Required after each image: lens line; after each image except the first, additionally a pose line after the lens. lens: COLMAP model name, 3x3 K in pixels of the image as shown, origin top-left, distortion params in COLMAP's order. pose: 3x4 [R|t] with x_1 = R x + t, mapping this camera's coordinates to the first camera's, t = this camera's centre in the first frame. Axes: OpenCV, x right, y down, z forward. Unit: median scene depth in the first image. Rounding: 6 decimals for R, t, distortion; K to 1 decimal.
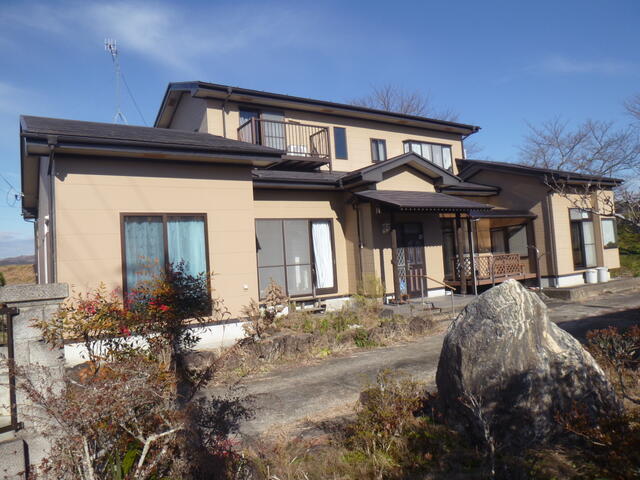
lens RADIAL K [[469.8, 0, 336.3], [0, 469.8, 239.7], [0, 0, 1]] dist [-0.004965, -0.001756]
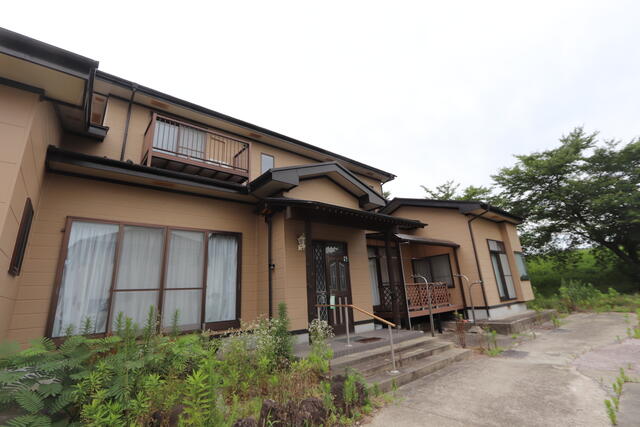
lens RADIAL K [[291.0, 0, 323.5], [0, 291.0, 211.6], [0, 0, 1]] dist [-0.000263, -0.000027]
pose [[0.995376, 0.035970, 0.089063, 0.085000], [-0.013538, 0.970514, -0.240662, 0.038121], [-0.095094, 0.238344, 0.966514, 0.448433]]
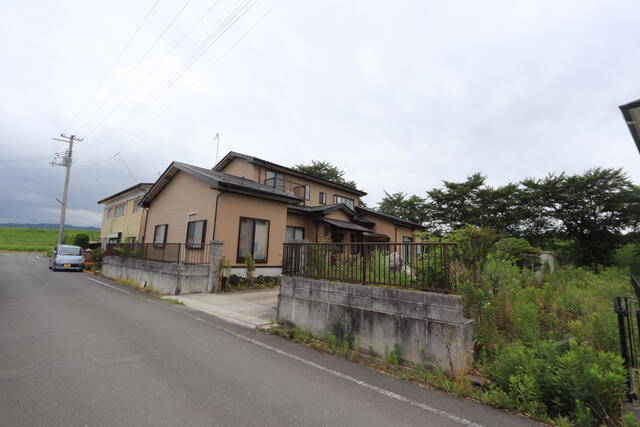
lens RADIAL K [[291.0, 0, 323.5], [0, 291.0, 211.6], [0, 0, 1]] dist [-0.000263, -0.000027]
pose [[0.969995, 0.140727, 0.198254, -0.189778], [-0.120480, 0.986514, -0.110789, 0.019052], [-0.211172, 0.083579, 0.973869, -0.326811]]
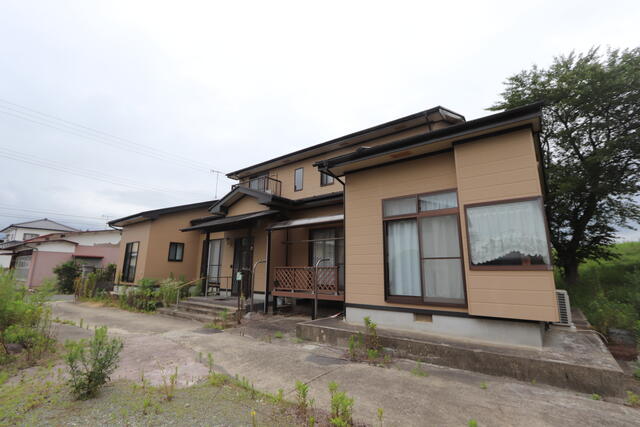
lens RADIAL K [[291.0, 0, 323.5], [0, 291.0, 211.6], [0, 0, 1]] dist [-0.000263, -0.000027]
pose [[0.317718, -0.120421, -0.940507, 0.950591], [0.017811, 0.992485, -0.121059, -0.005326], [0.948018, 0.021712, 0.317476, 0.898277]]
